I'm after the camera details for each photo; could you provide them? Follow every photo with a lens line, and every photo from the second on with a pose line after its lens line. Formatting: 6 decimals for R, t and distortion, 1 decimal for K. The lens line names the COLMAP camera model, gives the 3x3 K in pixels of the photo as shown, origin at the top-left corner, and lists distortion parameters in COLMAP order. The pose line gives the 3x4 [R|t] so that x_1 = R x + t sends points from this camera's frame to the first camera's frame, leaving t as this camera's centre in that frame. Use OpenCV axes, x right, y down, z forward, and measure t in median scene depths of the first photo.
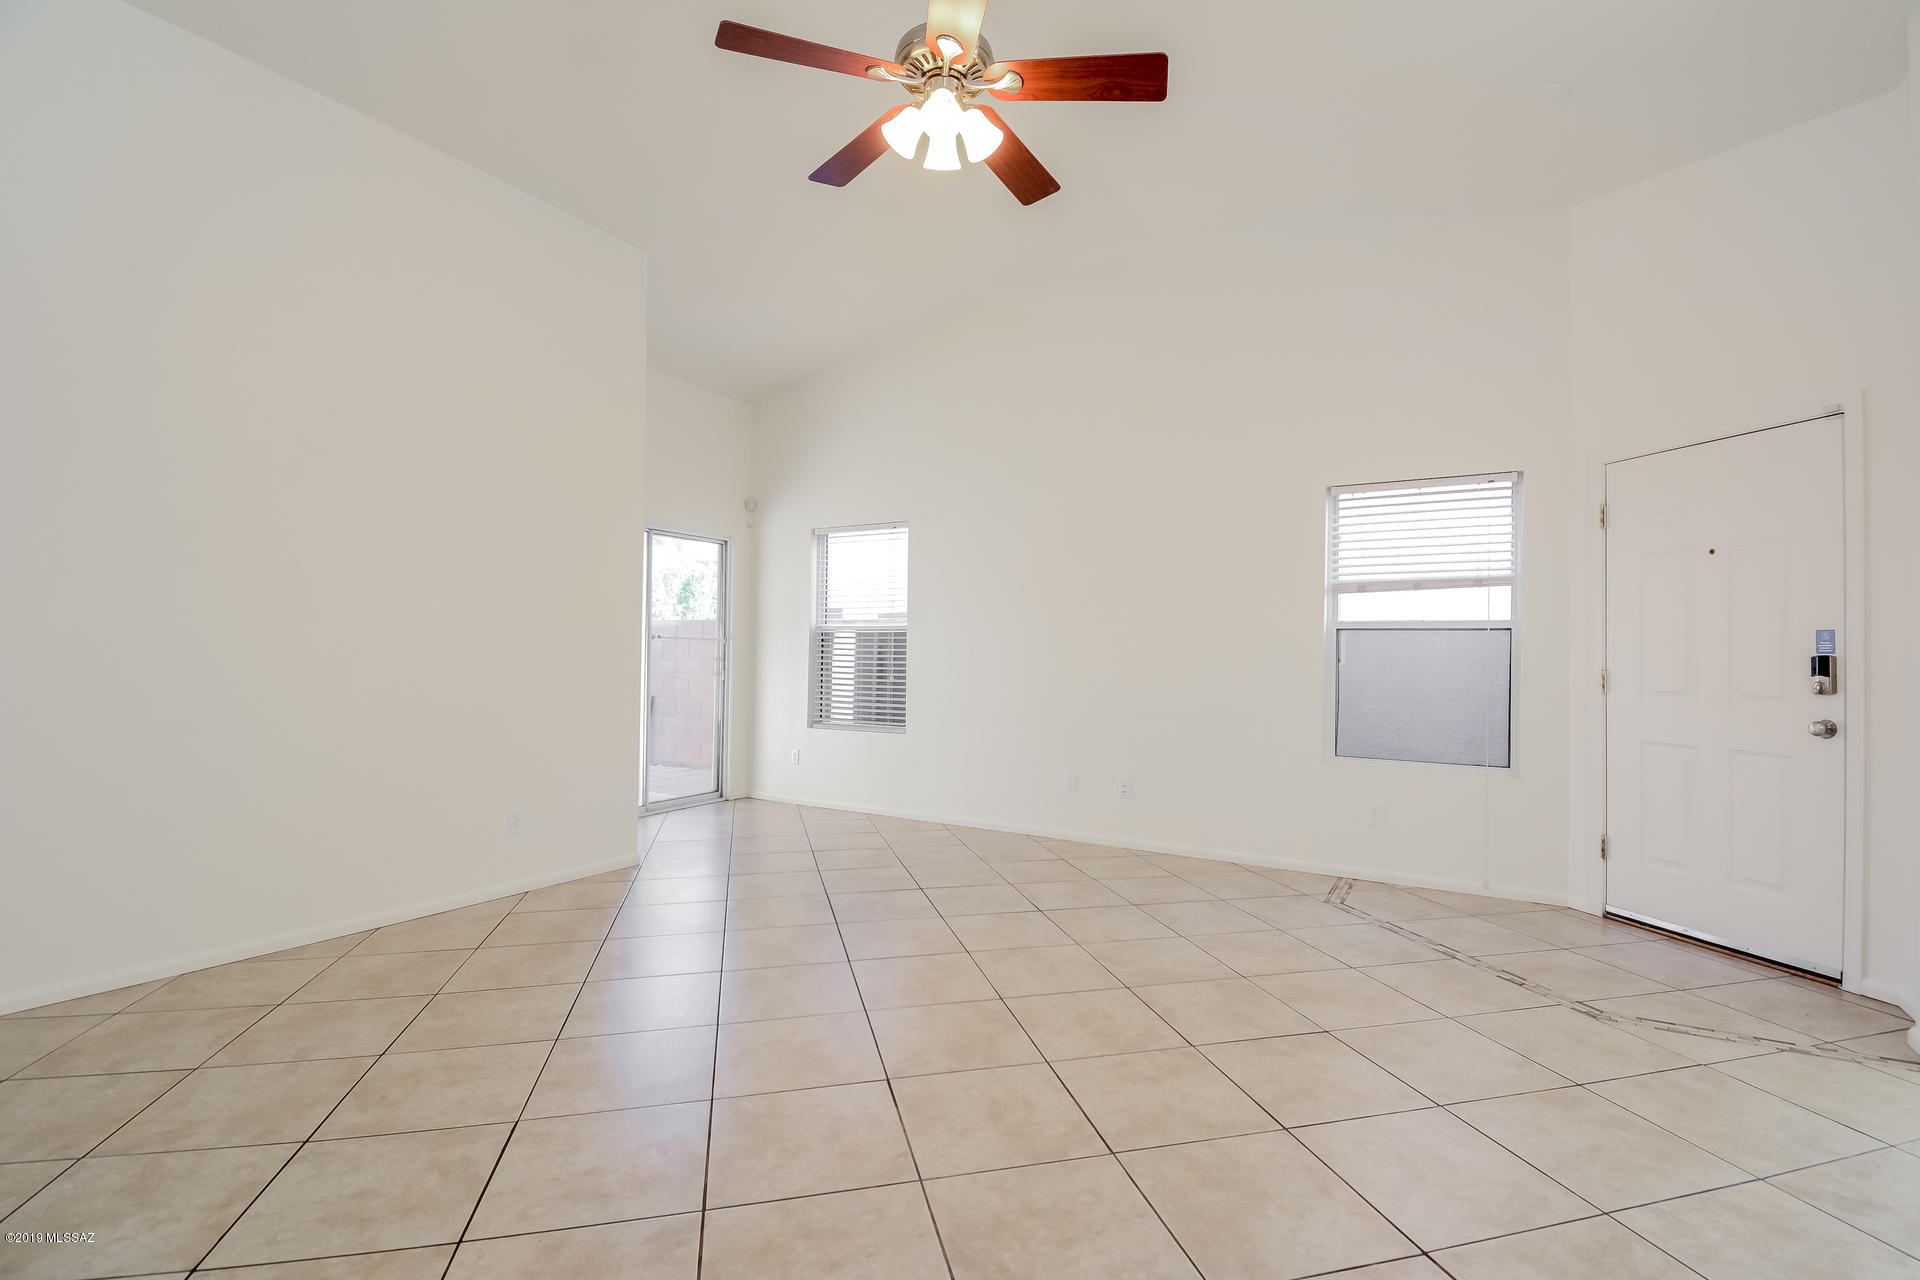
lens RADIAL K [[862.0, 0, 949.2], [0, 862.0, 646.4], [0, 0, 1]] dist [0.000019, -0.015122]
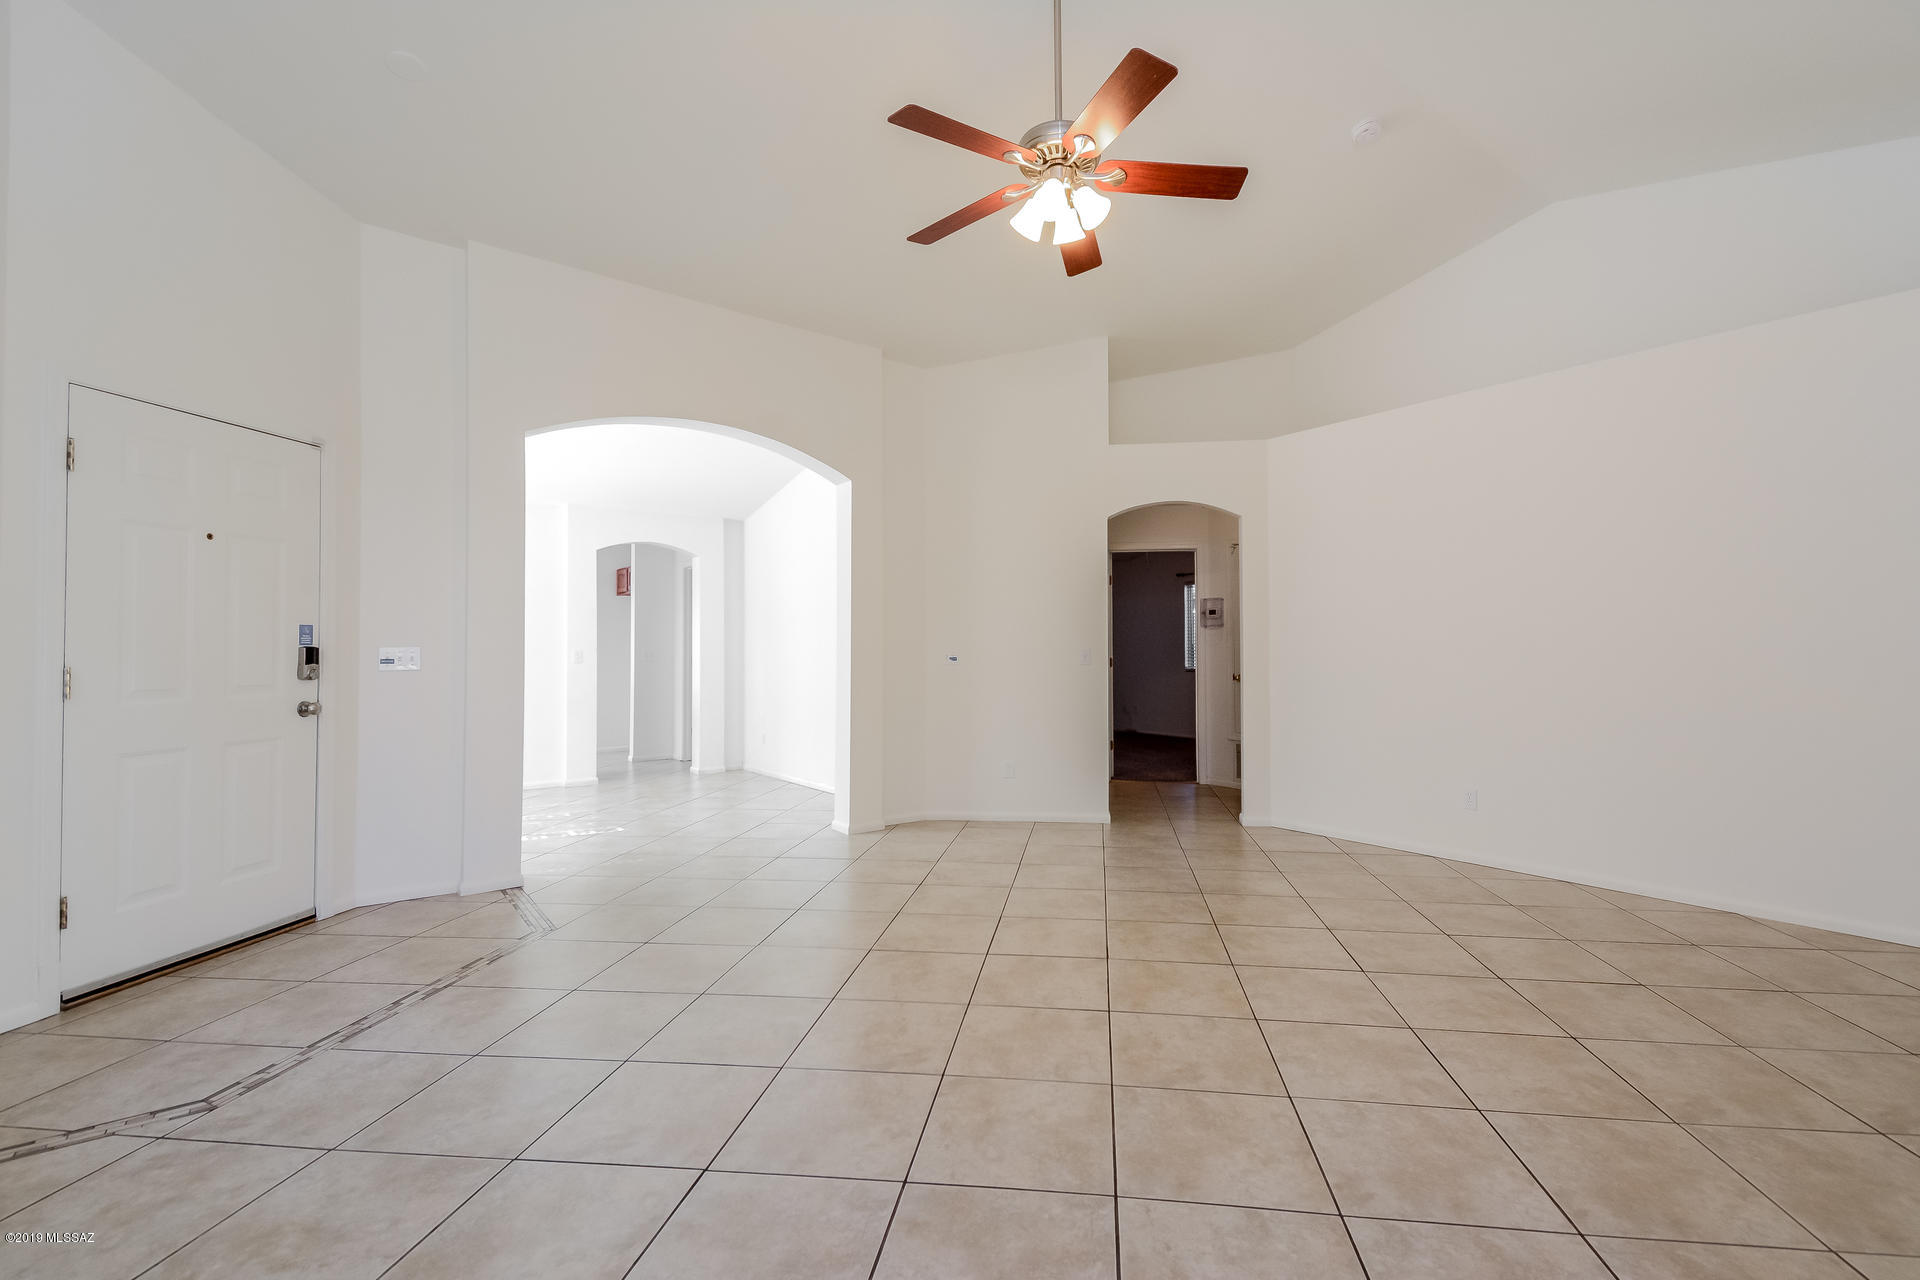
lens RADIAL K [[857.4, 0, 993.7], [0, 857.4, 640.9], [0, 0, 1]] dist [0.022464, -0.000568]
pose [[-0.939152, -0.007203, 0.343427, -0.242283], [-0.012168, 0.999850, -0.012303, 0.004831], [-0.343287, -0.015733, -0.939099, 1.549672]]
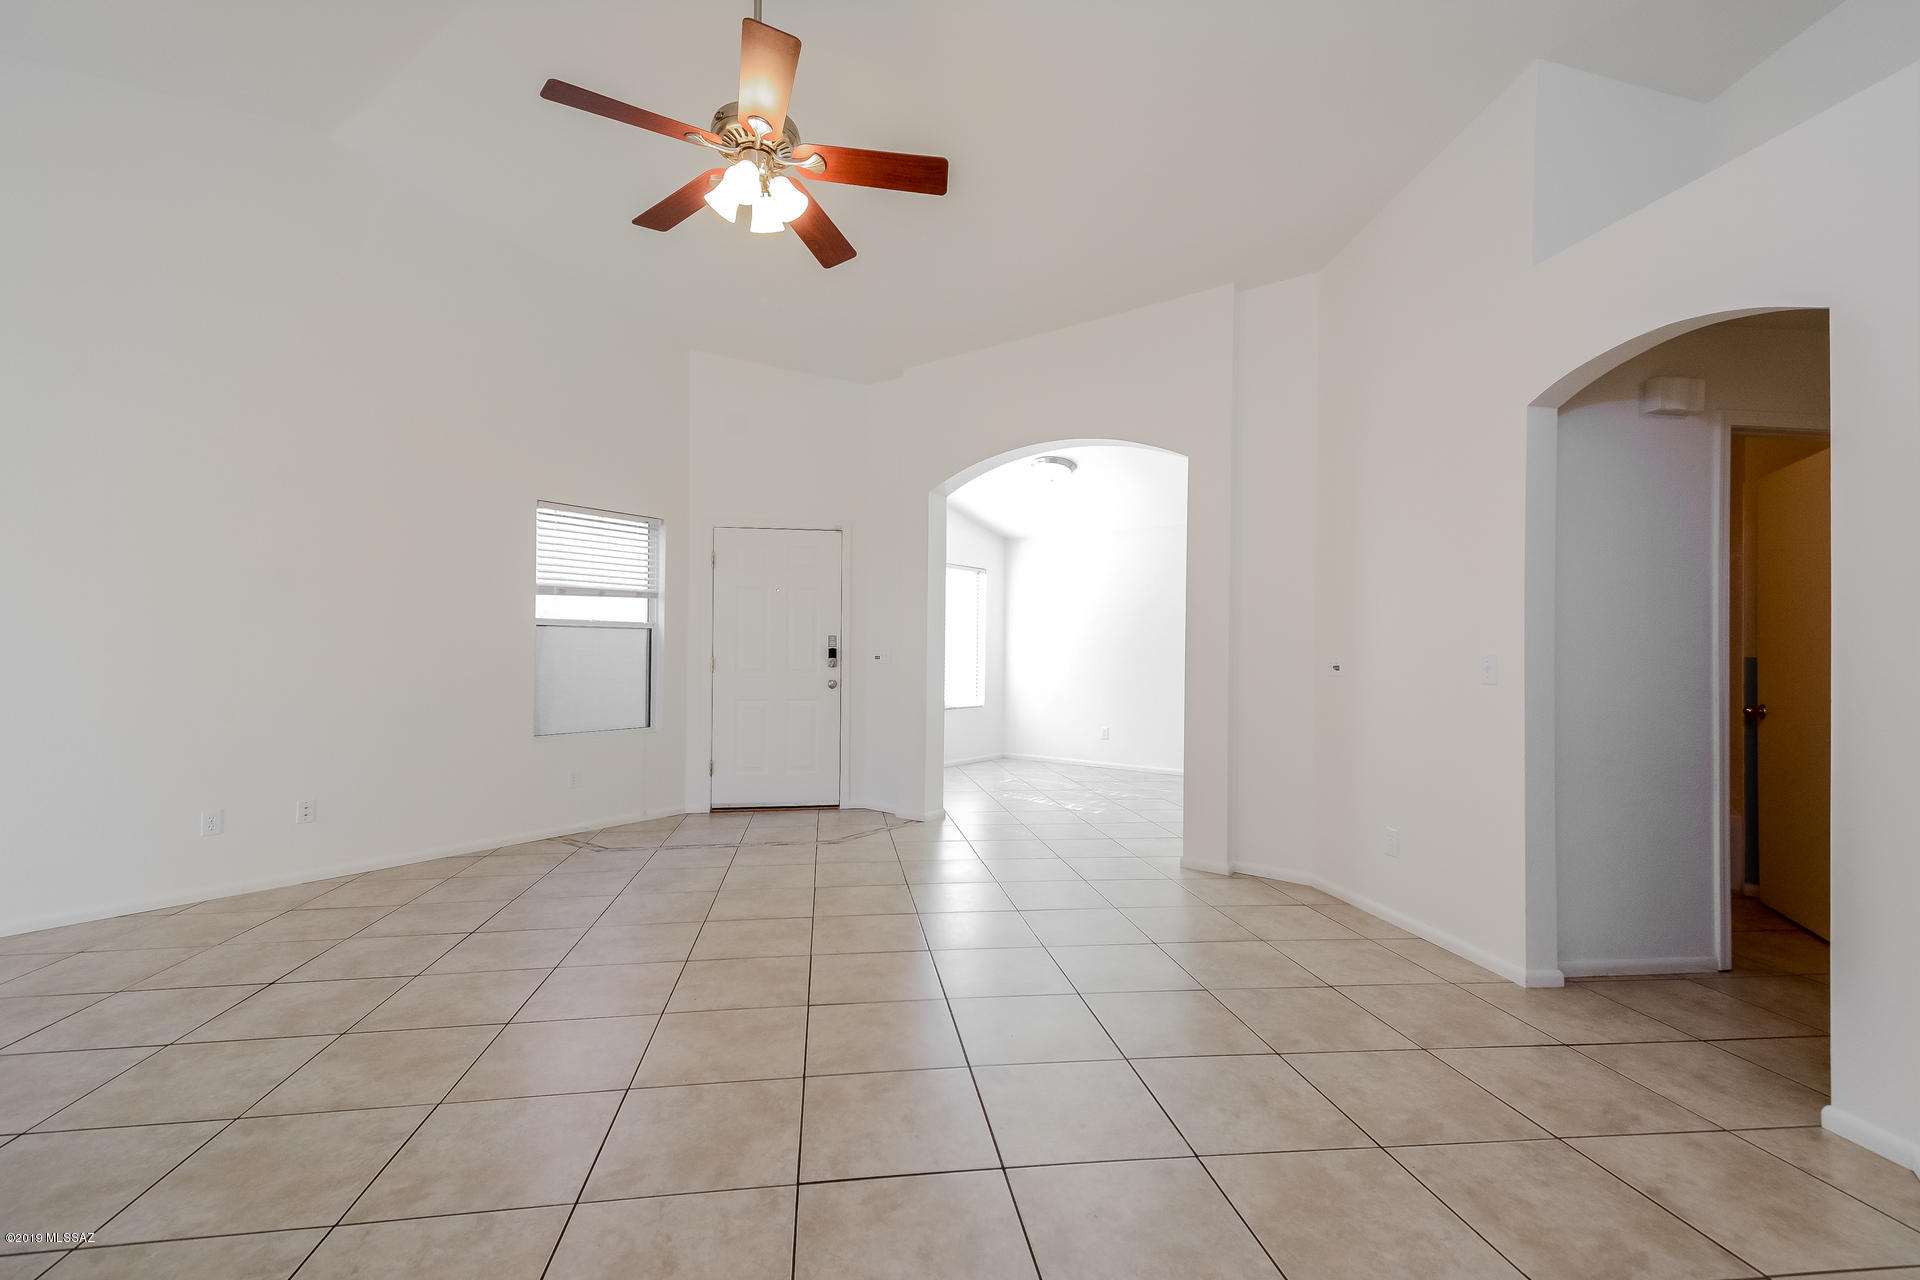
lens RADIAL K [[845.6, 0, 950.9], [0, 845.6, 654.3], [0, 0, 1]] dist [0.024171, -0.006027]
pose [[0.096433, -0.015639, 0.995217, -0.806488], [-0.012699, 0.999776, 0.016942, -0.010483], [-0.995258, -0.014272, 0.096213, 0.449796]]
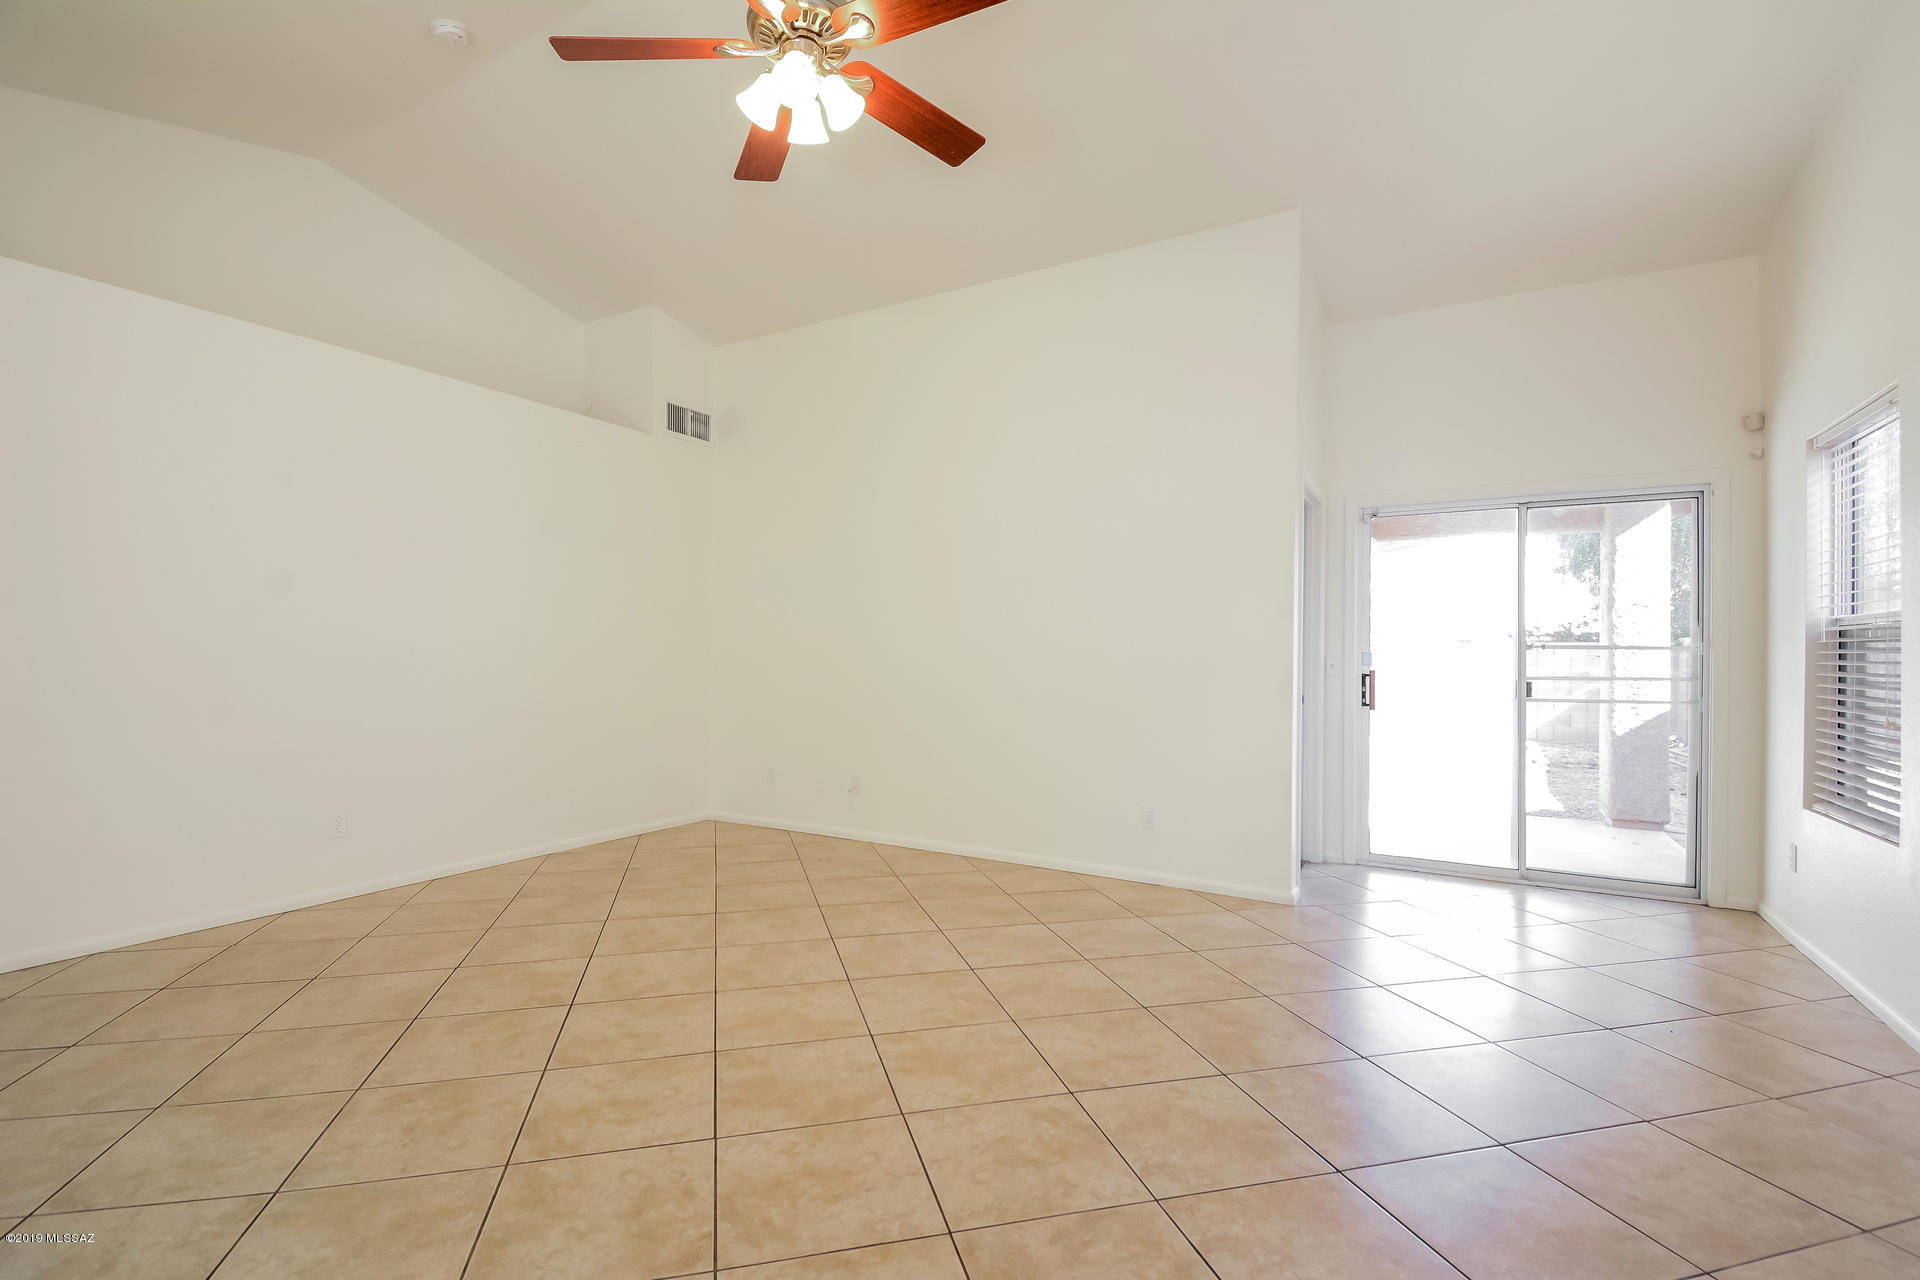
lens RADIAL K [[845.6, 0, 950.9], [0, 845.6, 654.3], [0, 0, 1]] dist [0.024171, -0.006027]
pose [[0.030814, -0.008313, -0.999491, 0.663217], [-0.002382, 0.999962, -0.008390, 0.005560], [0.999522, 0.002639, 0.030793, 0.822421]]
